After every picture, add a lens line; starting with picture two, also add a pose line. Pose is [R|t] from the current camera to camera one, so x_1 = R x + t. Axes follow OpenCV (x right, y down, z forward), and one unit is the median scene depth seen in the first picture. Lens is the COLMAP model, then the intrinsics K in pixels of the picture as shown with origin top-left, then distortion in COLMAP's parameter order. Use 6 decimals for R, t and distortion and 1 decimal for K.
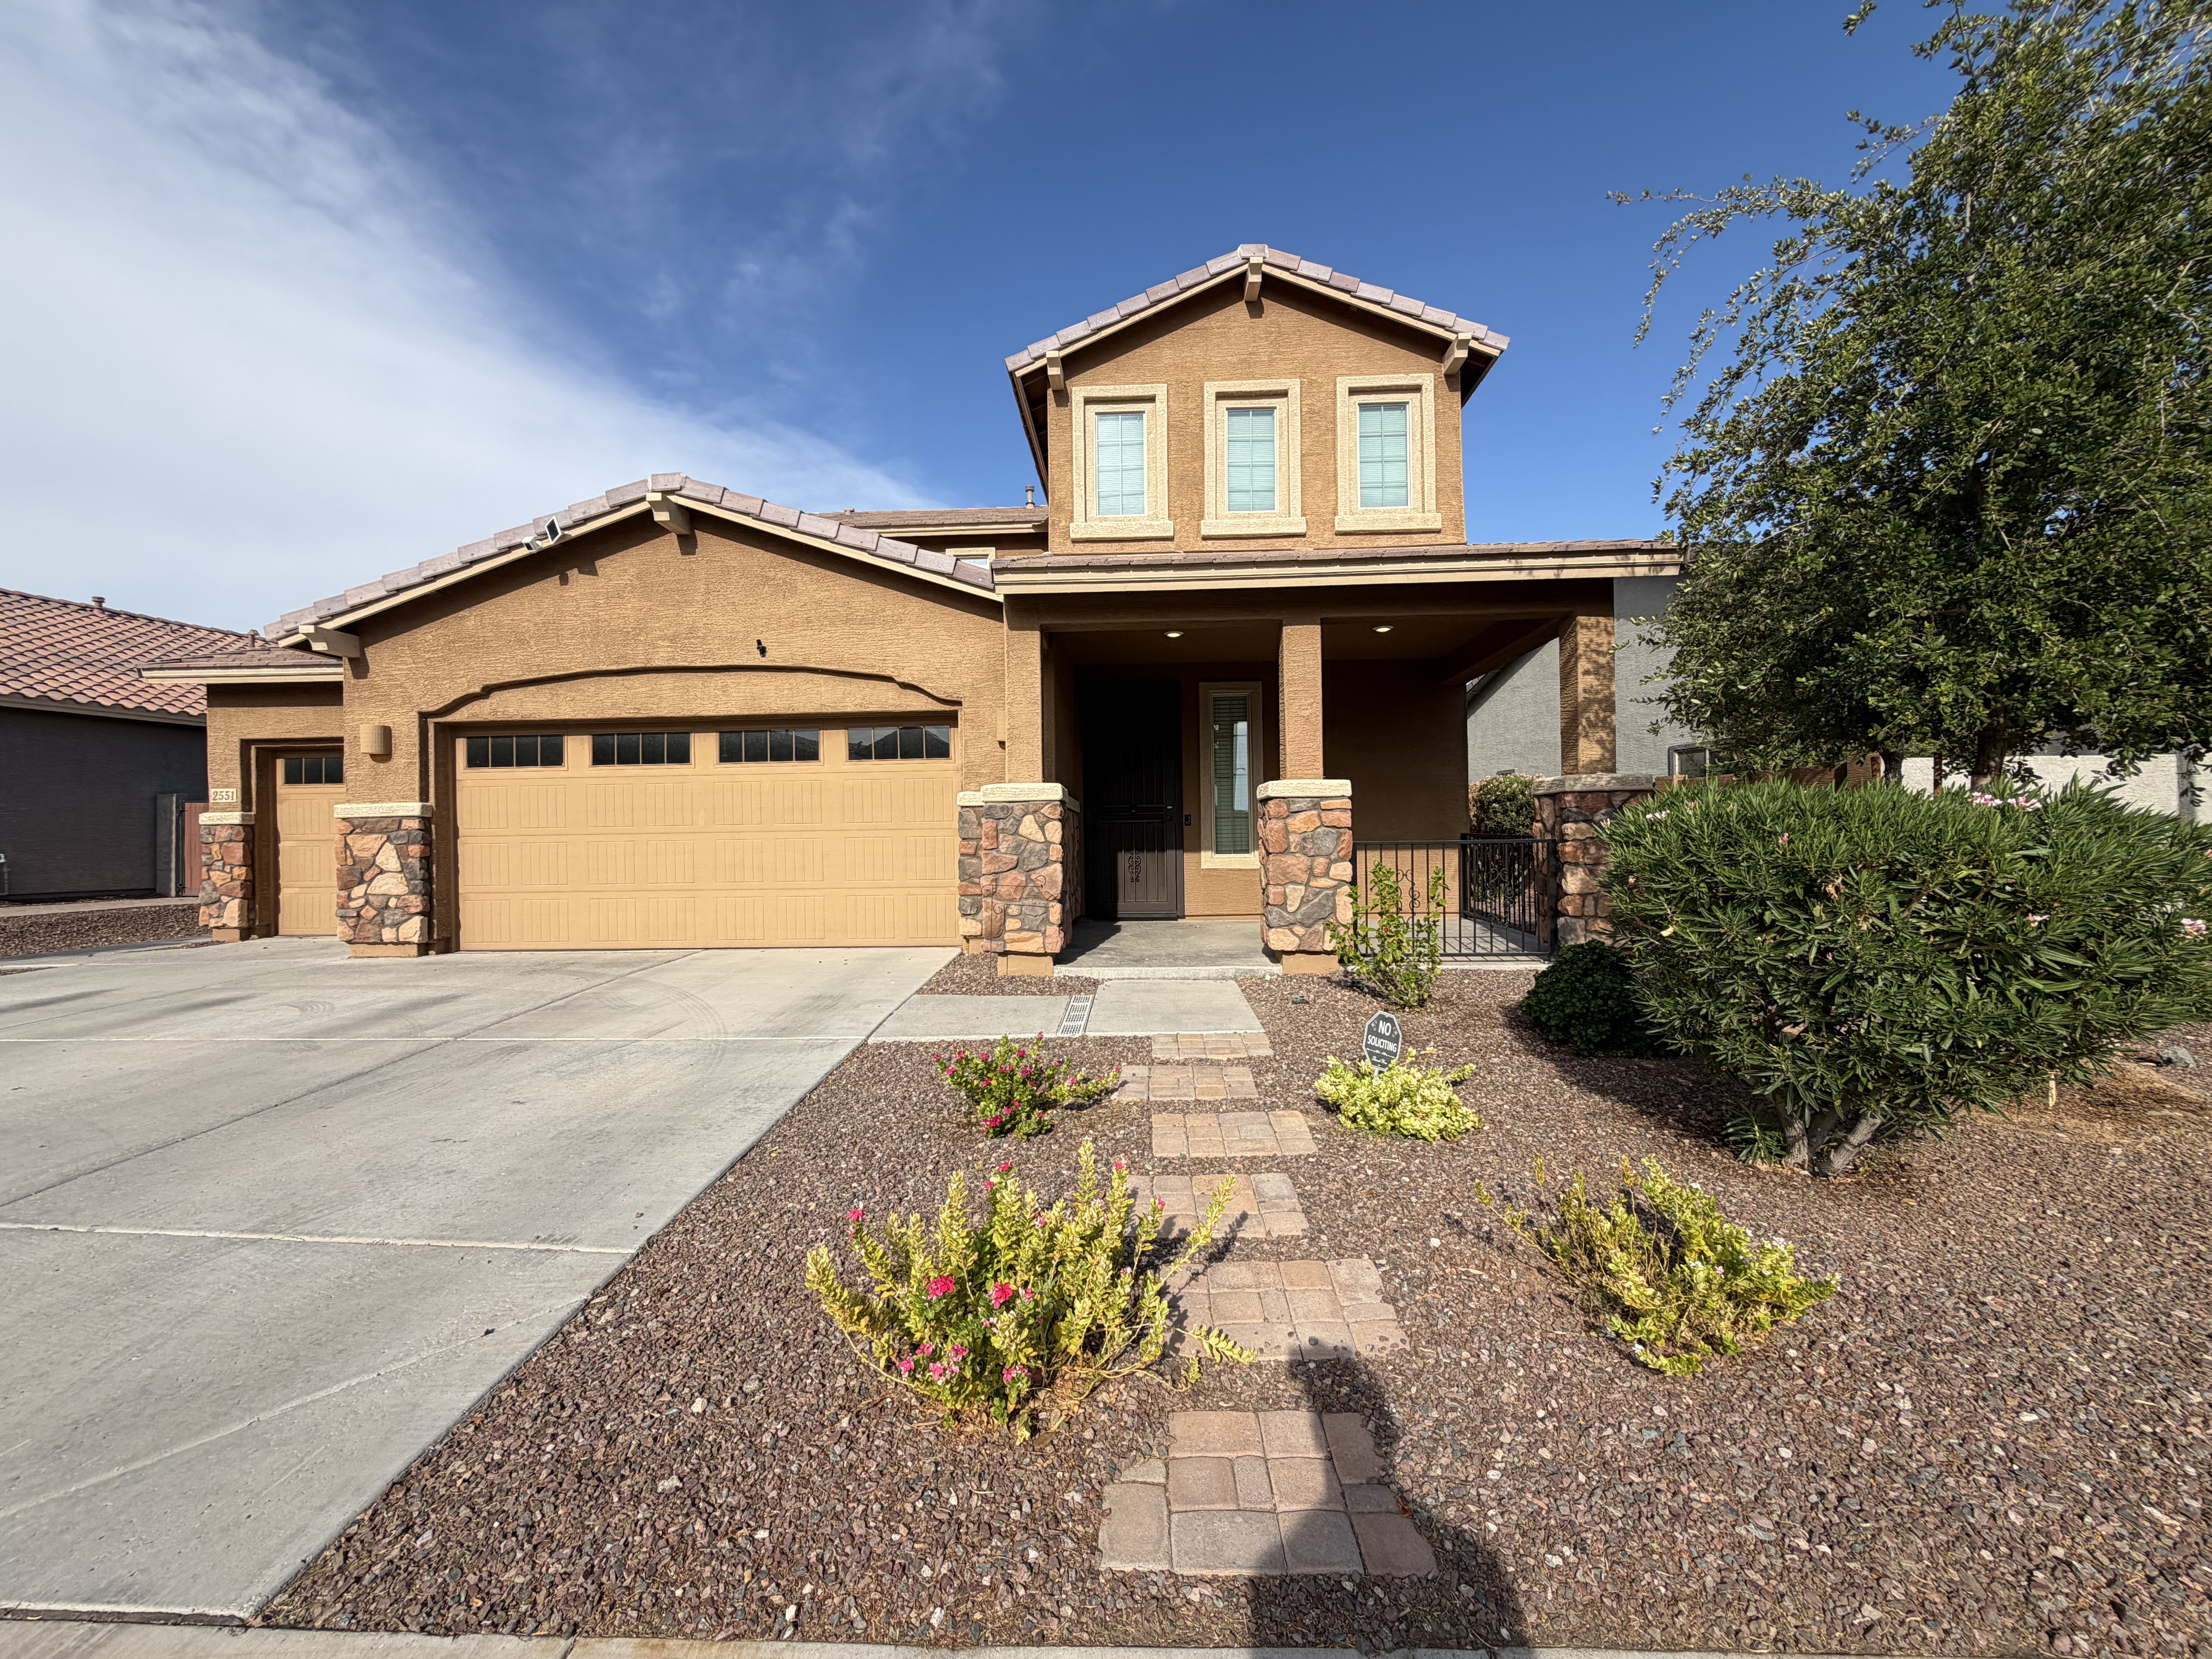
lens RADIAL K [[873.3, 0, 1106.0], [0, 873.3, 829.5], [0, 0, 1]] dist [-0.002943, -0.000270]
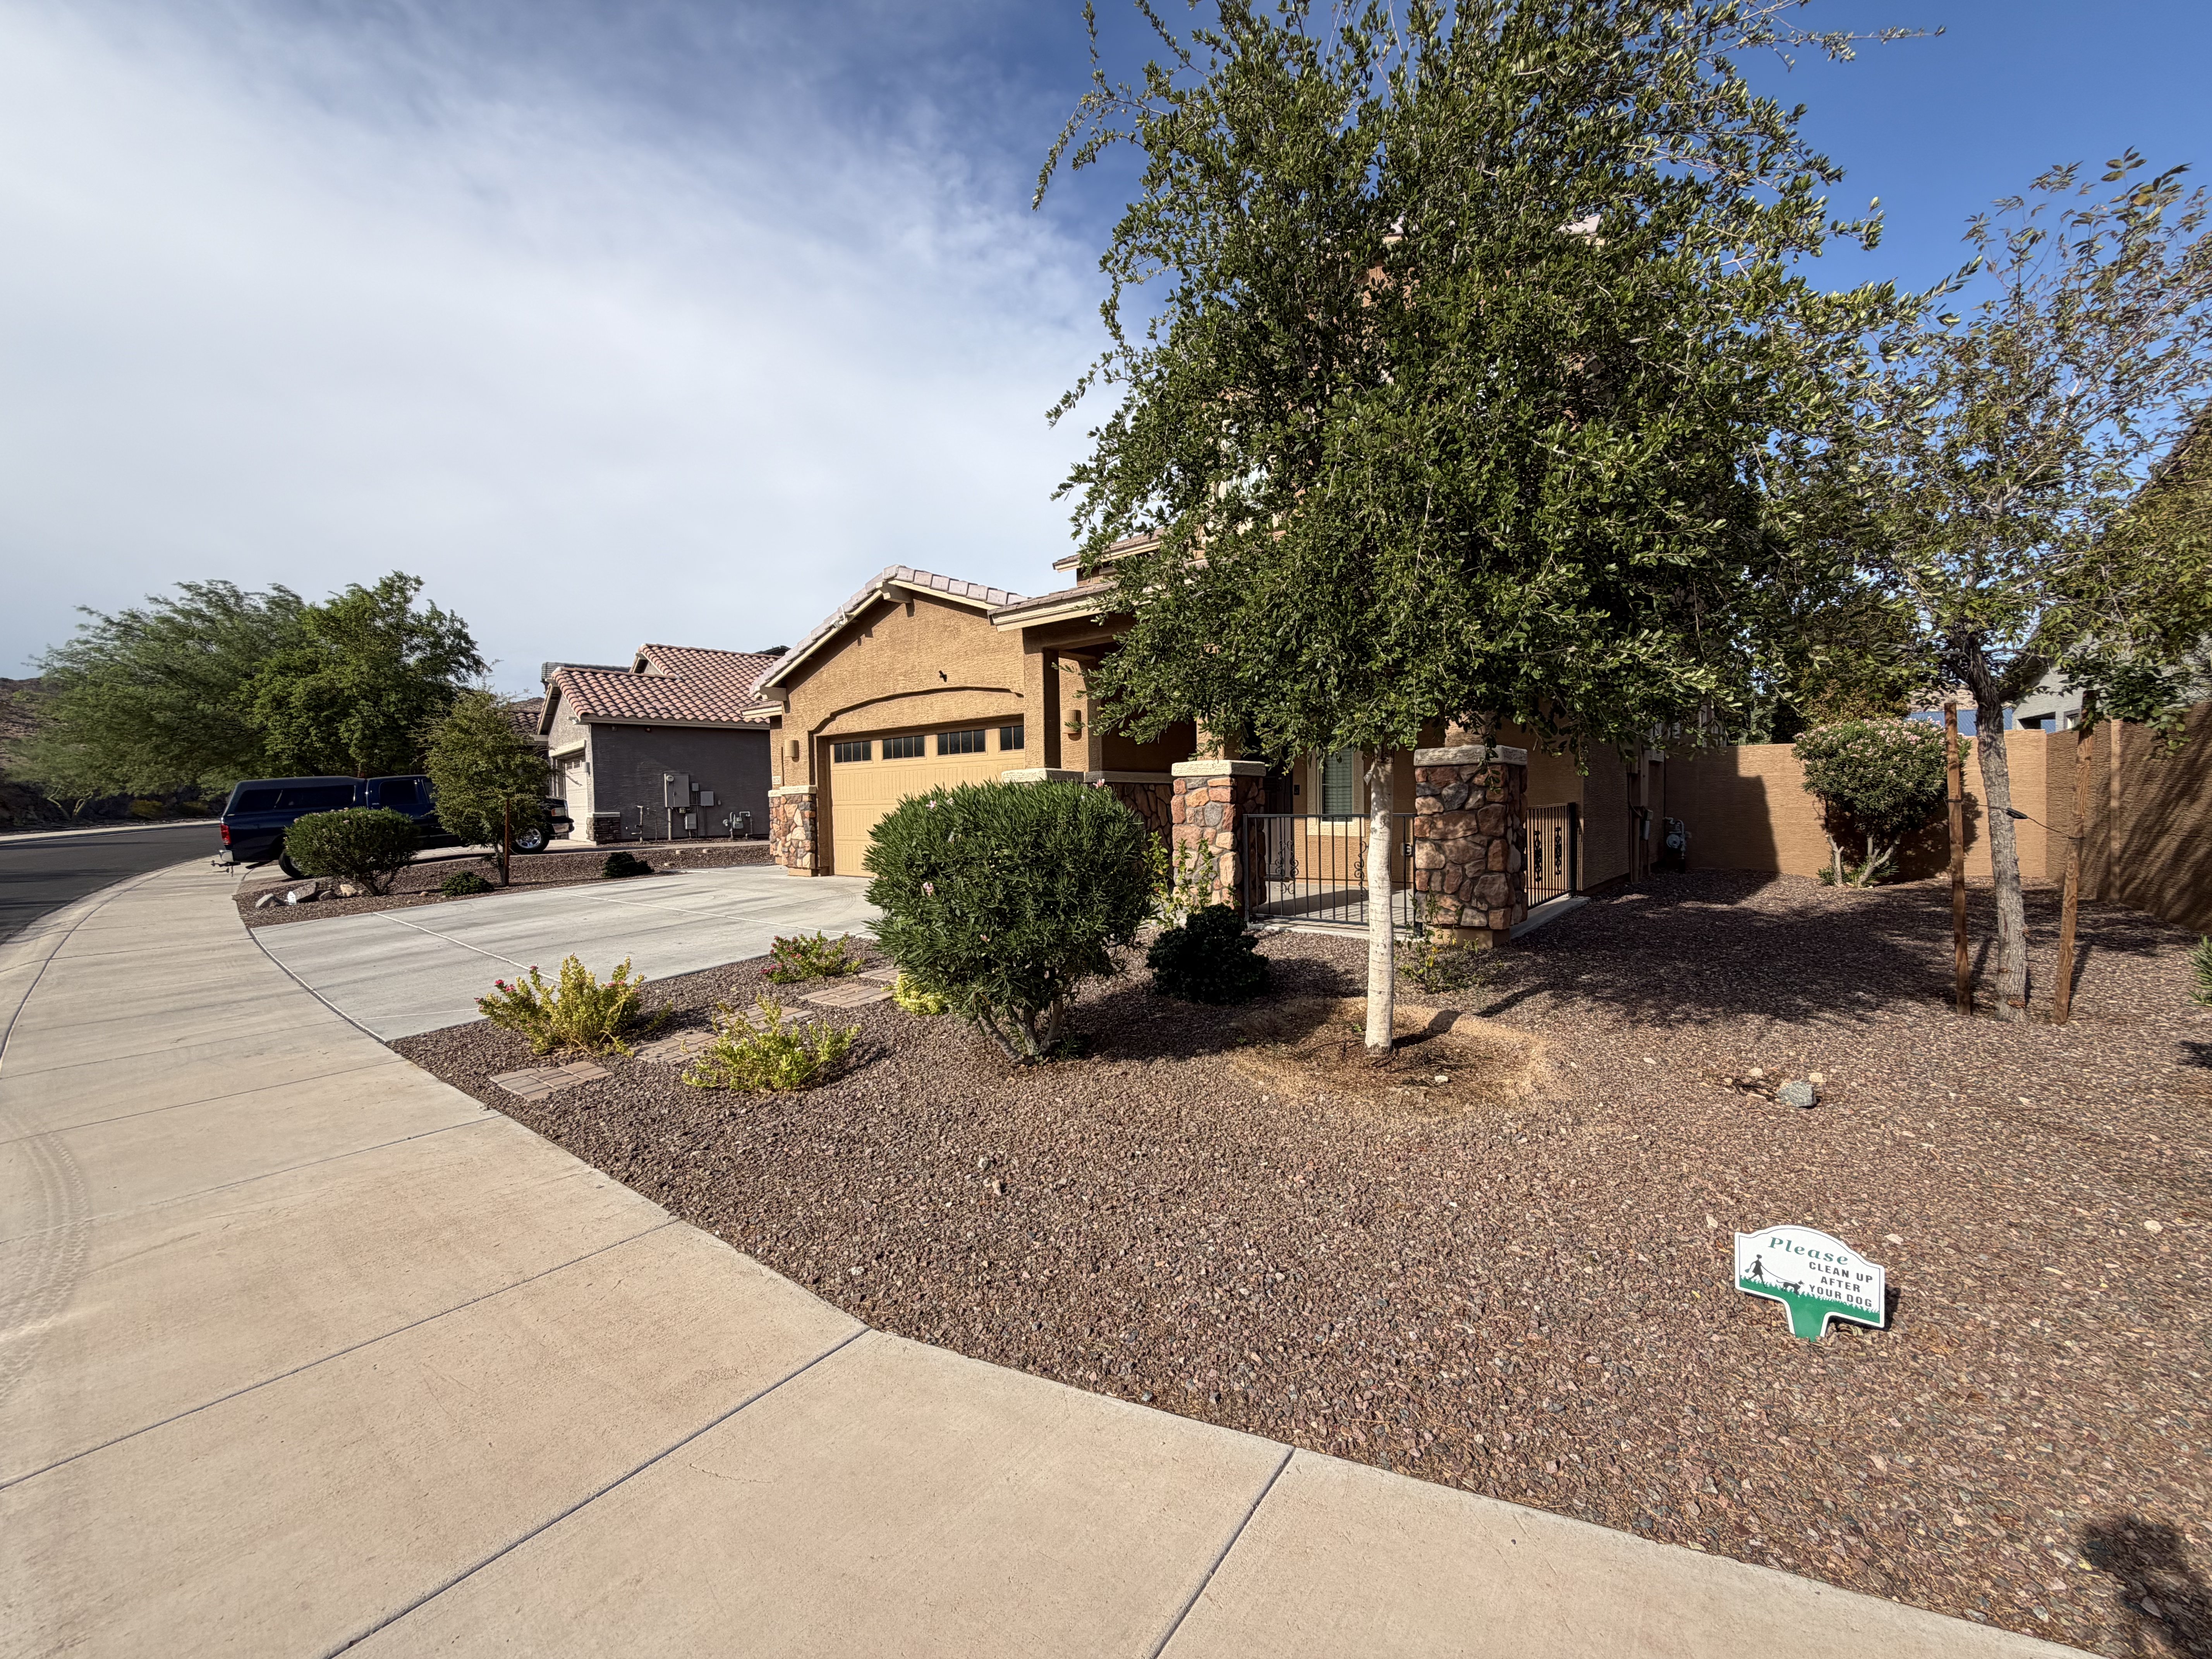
lens RADIAL K [[873.3, 0, 1106.0], [0, 873.3, 829.5], [0, 0, 1]] dist [-0.002943, -0.000270]
pose [[0.804549, 0.018477, -0.593599, 0.674259], [0.011209, 0.998865, 0.046284, -0.017086], [0.593781, -0.043891, 0.803429, -0.013905]]
